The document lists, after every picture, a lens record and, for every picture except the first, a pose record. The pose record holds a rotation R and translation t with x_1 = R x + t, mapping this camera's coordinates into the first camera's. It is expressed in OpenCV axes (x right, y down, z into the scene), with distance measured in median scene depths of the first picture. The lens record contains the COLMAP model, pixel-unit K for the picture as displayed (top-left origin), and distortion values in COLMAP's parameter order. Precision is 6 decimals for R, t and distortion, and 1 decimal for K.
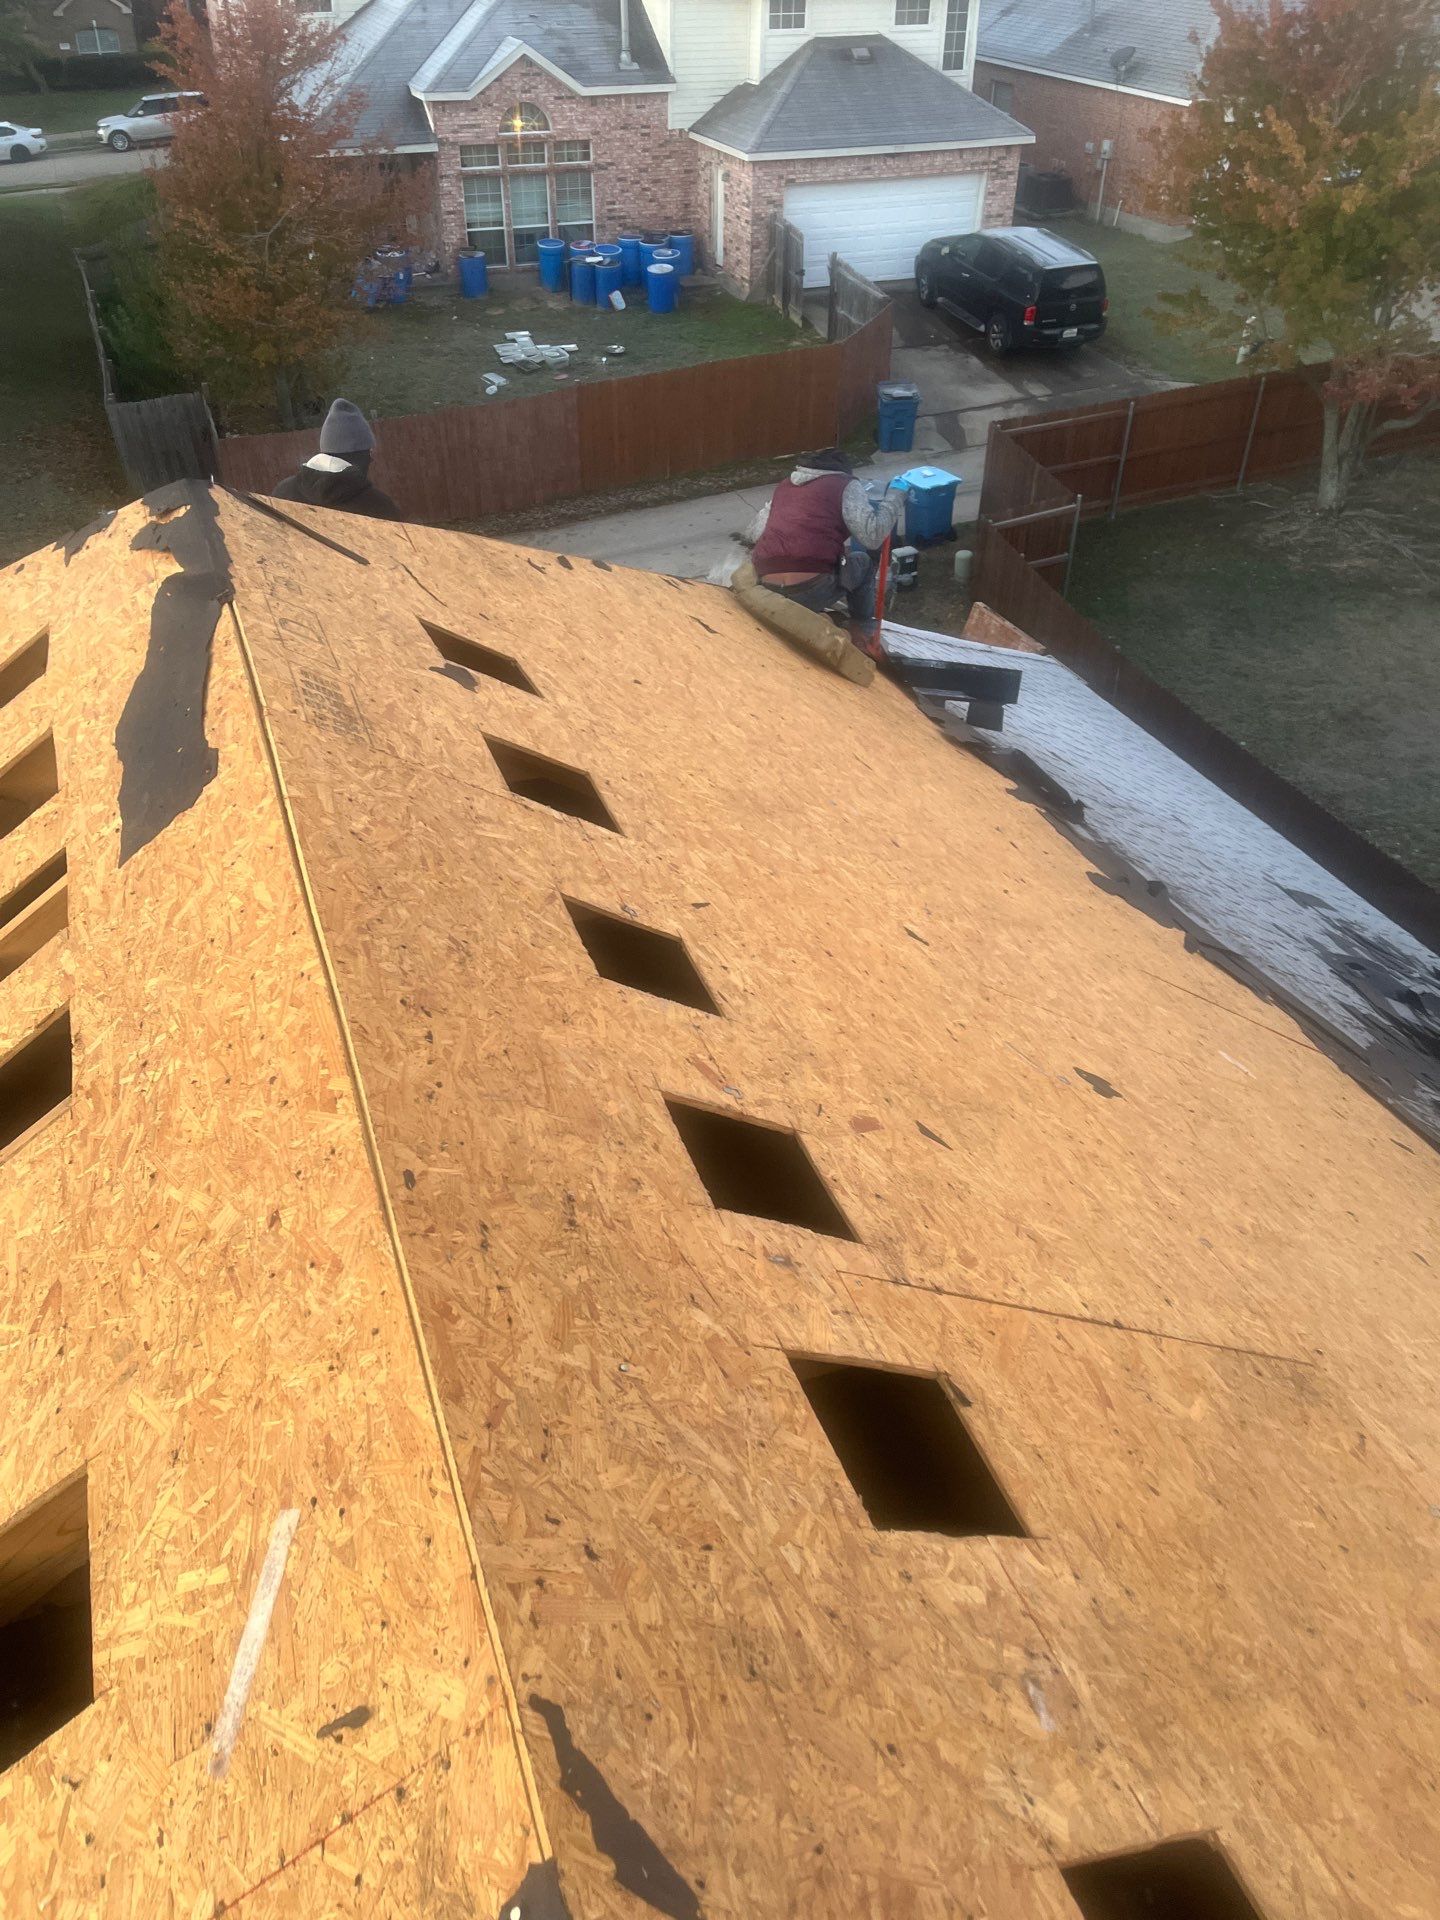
lens RADIAL K [[1408.4, 0, 718.5], [0, 1408.4, 922.6], [0, 0, 1]] dist [0.013859, -0.002242]
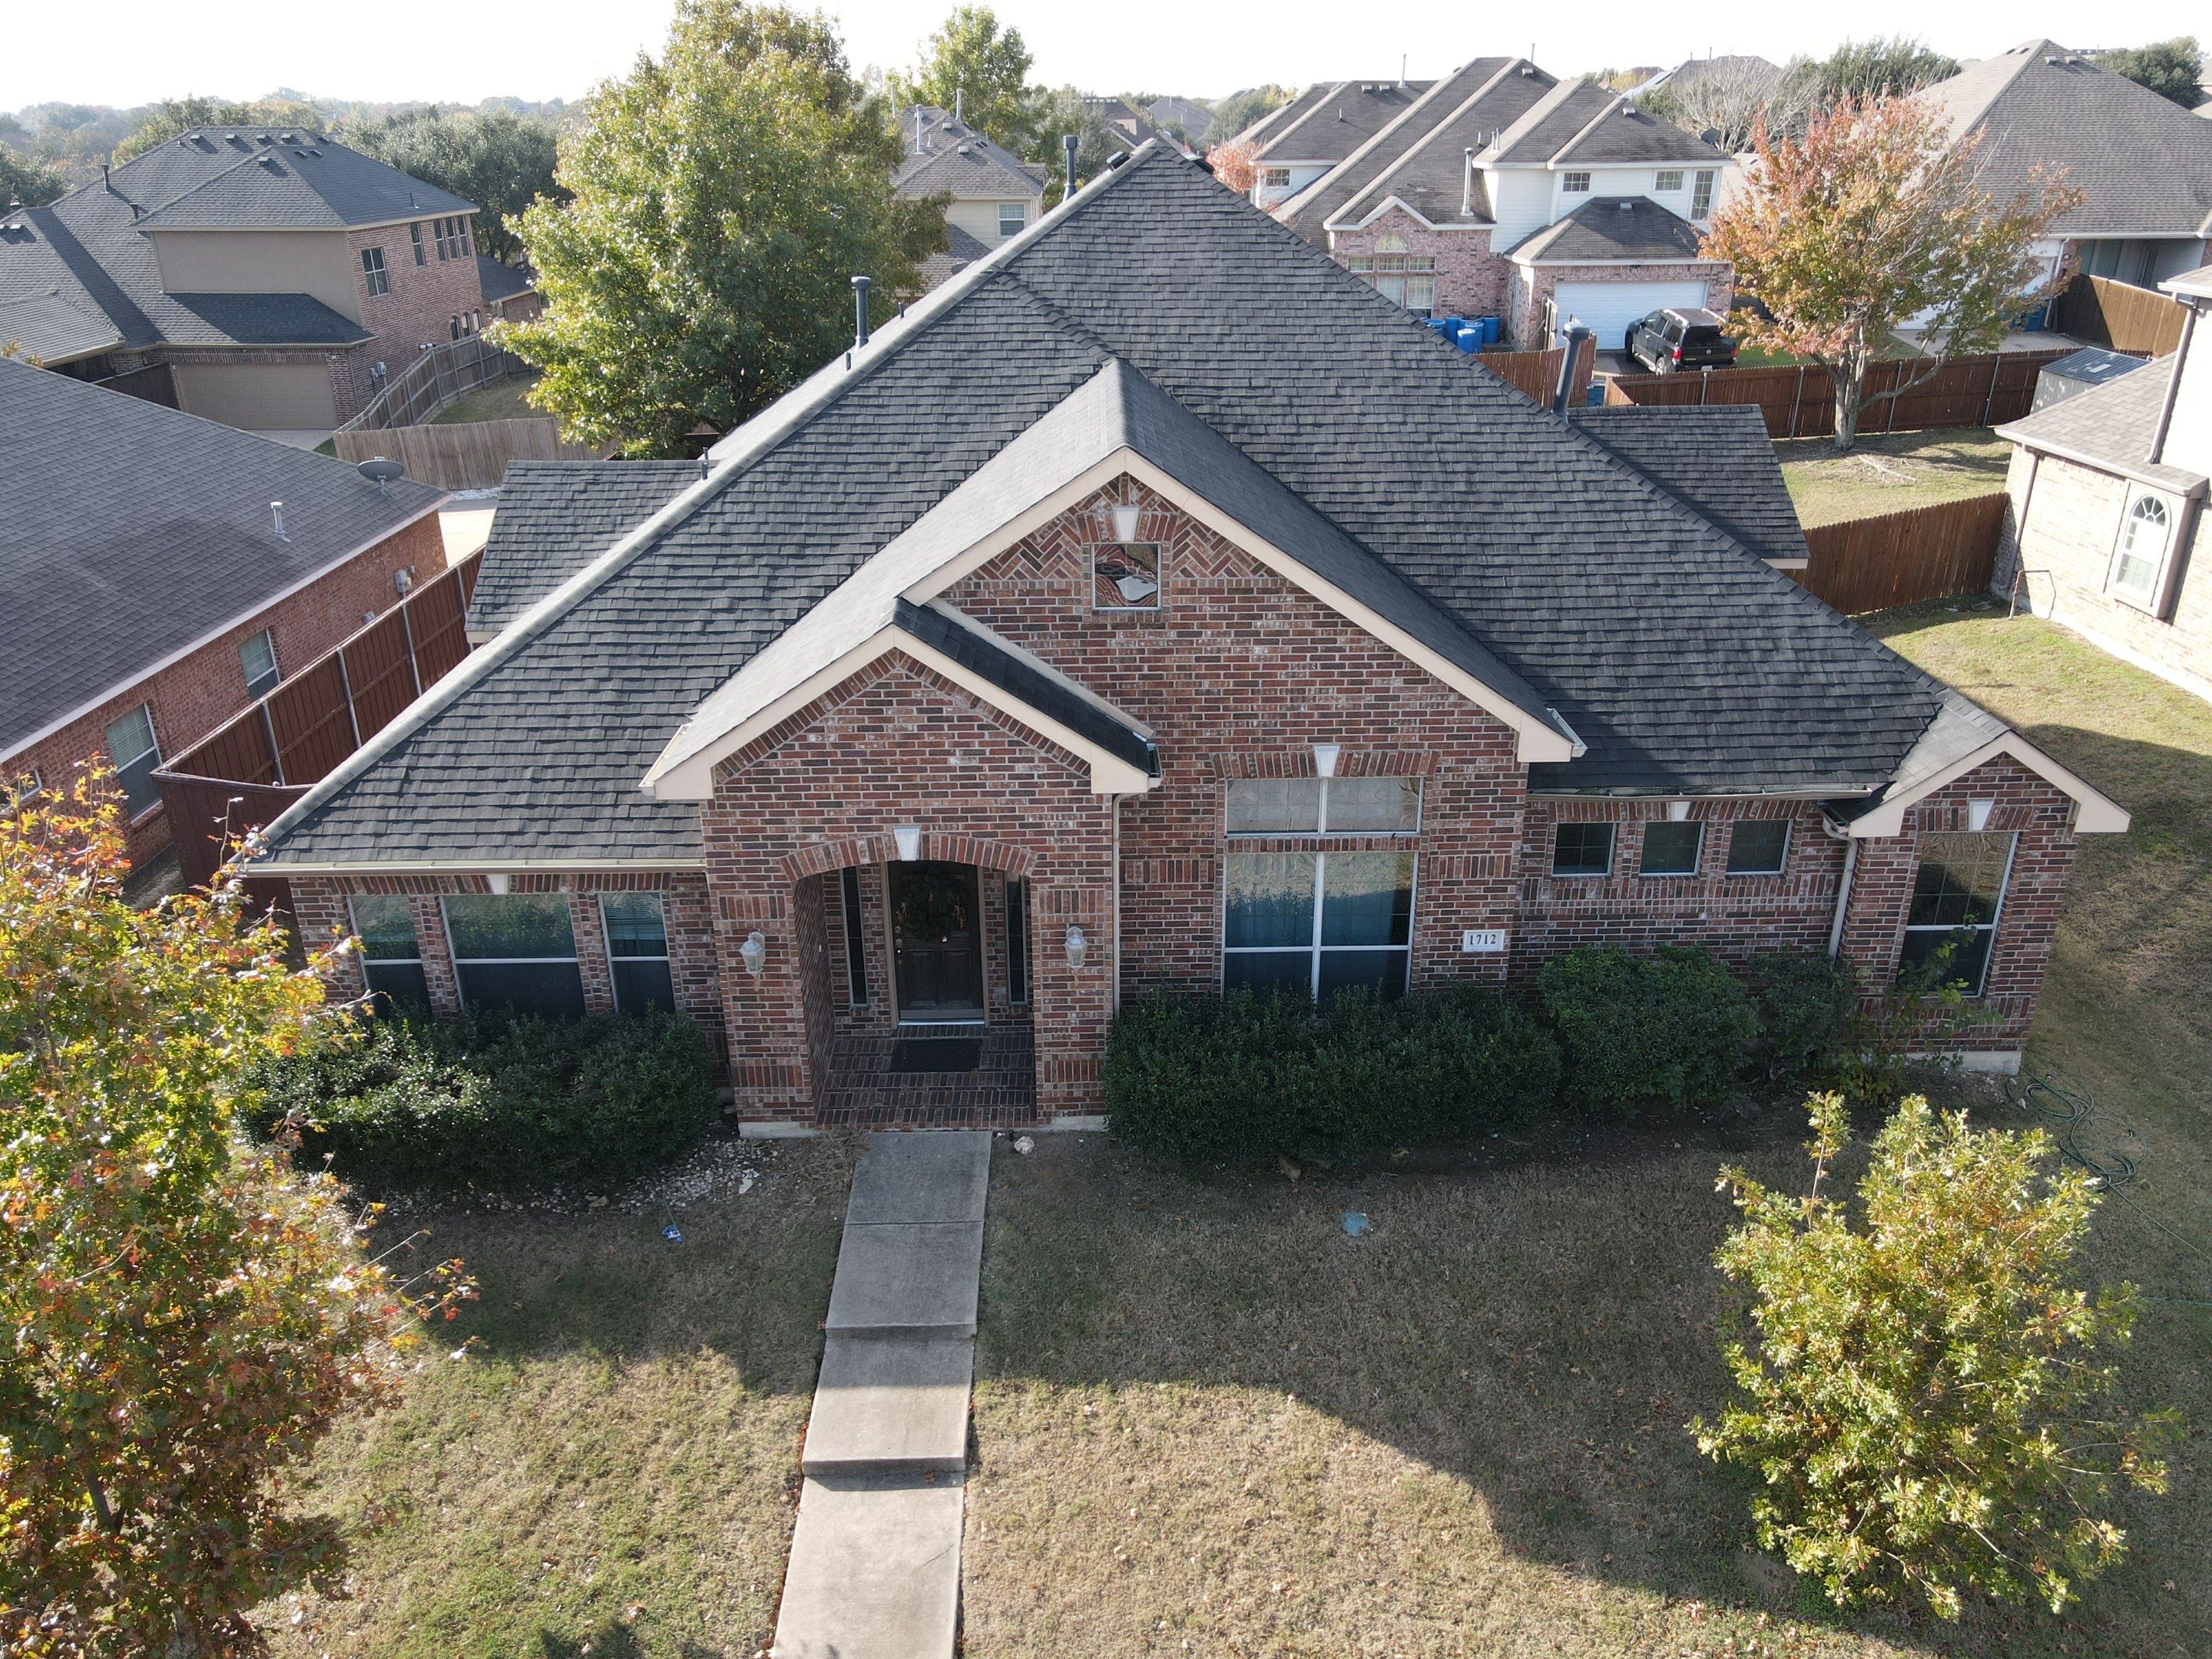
lens RADIAL K [[1622.6, 0, 1119.0], [0, 1622.6, 831.2], [0, 0, 1]] dist [0.013859, -0.002242]
pose [[0.937284, 0.127902, -0.324251, 0.240150], [-0.198749, 0.960311, -0.195709, 0.455546], [0.286351, 0.247879, 0.925505, -0.570632]]
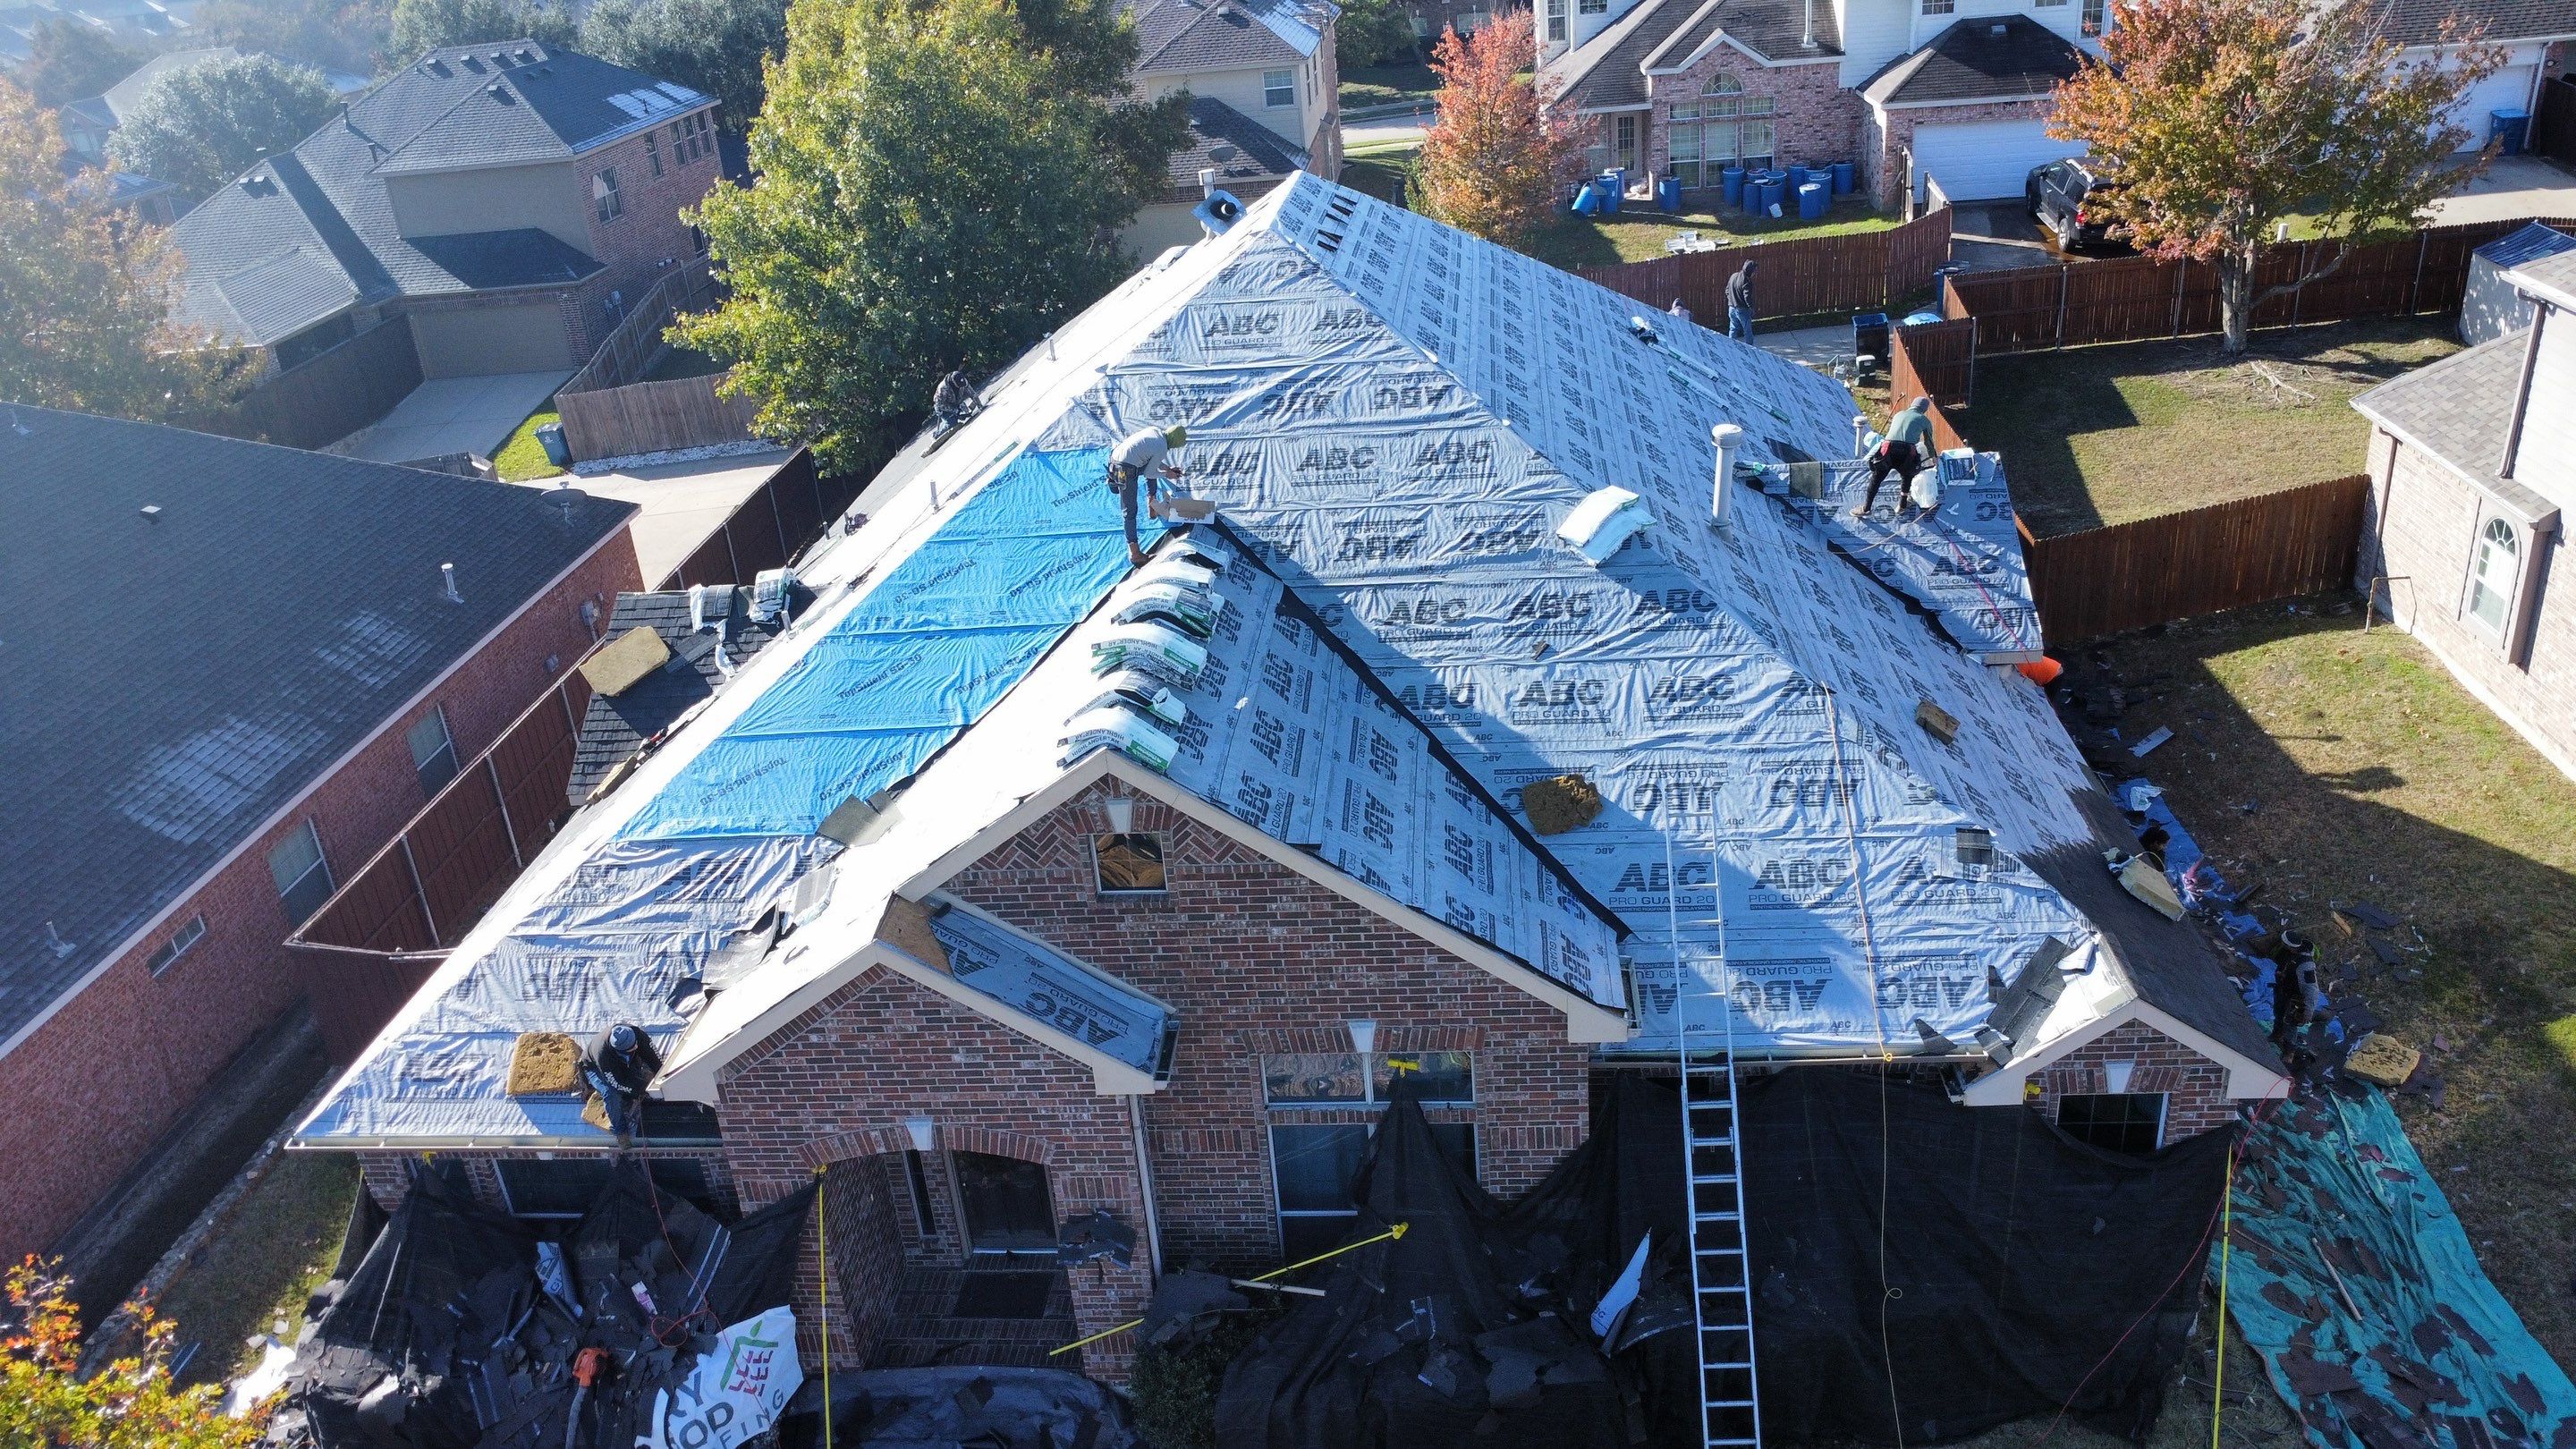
lens RADIAL K [[1870.4, 0, 1267.7], [0, 1870.4, 718.4], [0, 0, 1]] dist [-0.015507, -0.037590]
pose [[0.886280, 0.119012, -0.447599, 0.334586], [-0.196322, 0.971839, -0.130332, 0.317152], [0.419483, 0.203384, 0.884686, -0.595893]]
